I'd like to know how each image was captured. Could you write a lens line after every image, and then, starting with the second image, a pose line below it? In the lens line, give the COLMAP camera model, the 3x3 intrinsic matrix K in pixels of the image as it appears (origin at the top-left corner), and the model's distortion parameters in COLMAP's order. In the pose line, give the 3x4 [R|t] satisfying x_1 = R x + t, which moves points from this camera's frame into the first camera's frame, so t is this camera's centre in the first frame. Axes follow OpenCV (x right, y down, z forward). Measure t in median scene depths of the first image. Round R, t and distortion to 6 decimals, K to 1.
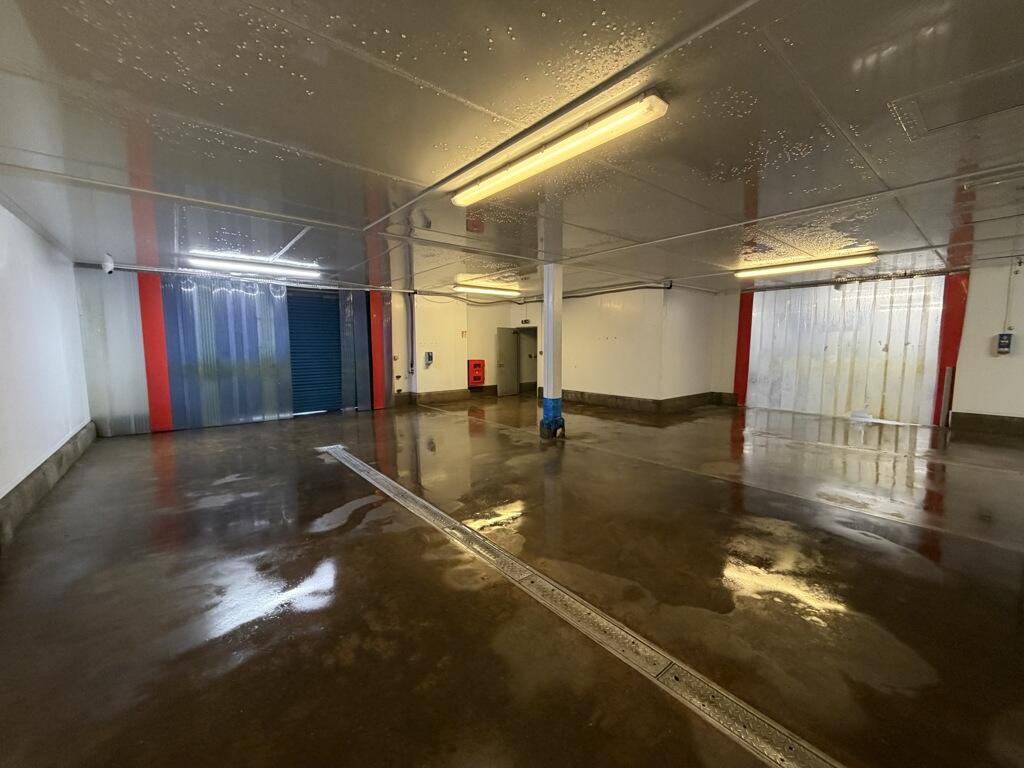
lens RADIAL K [[408.3, 0, 511.8], [0, 408.3, 385.3], [0, 0, 1]] dist [0.000765, 0.000075]
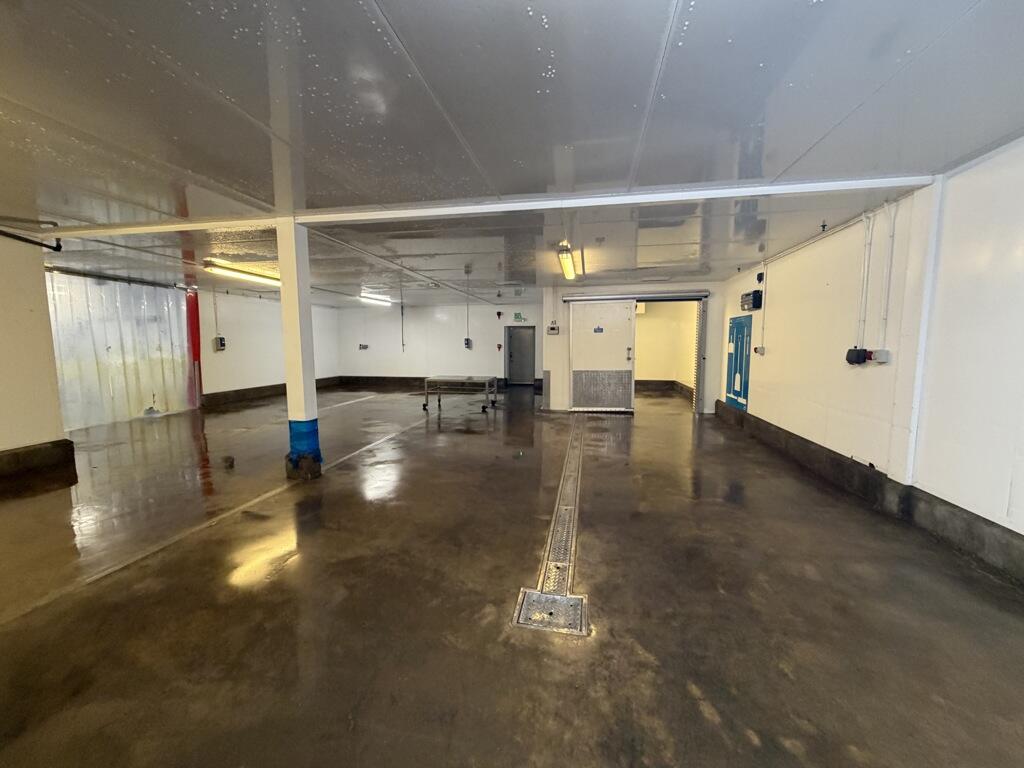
lens RADIAL K [[408.3, 0, 512.2], [0, 408.3, 383.4], [0, 0, 1]] dist [0.000765, 0.000075]
pose [[-0.642814, -0.075028, 0.762339, -0.612516], [0.078458, 0.983510, 0.162952, -0.112245], [-0.761994, 0.164559, -0.626327, 1.080875]]
